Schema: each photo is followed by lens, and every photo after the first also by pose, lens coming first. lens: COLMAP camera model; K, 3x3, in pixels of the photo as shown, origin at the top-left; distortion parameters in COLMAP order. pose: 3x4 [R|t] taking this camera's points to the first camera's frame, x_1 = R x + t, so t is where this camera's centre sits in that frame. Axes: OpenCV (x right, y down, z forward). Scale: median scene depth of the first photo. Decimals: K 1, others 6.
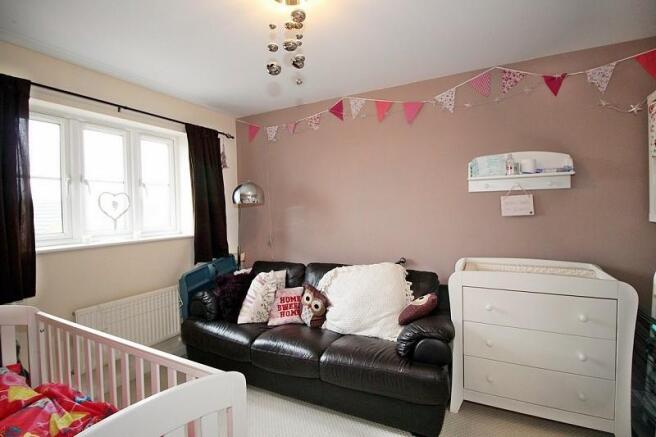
lens RADIAL K [[303.7, 0, 328.0], [0, 303.7, 215.7], [0, 0, 1]] dist [0.001626, -0.012494]
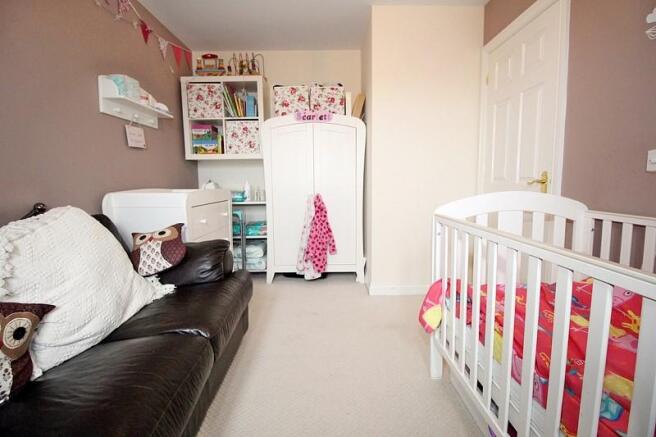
lens RADIAL K [[303.7, 0, 328.0], [0, 303.7, 215.7], [0, 0, 1]] dist [0.001626, -0.012494]
pose [[-0.453376, -0.080459, 0.887680, -0.573584], [0.031503, 0.993849, 0.106172, 0.137031], [-0.890762, 0.076101, -0.448053, 0.881441]]
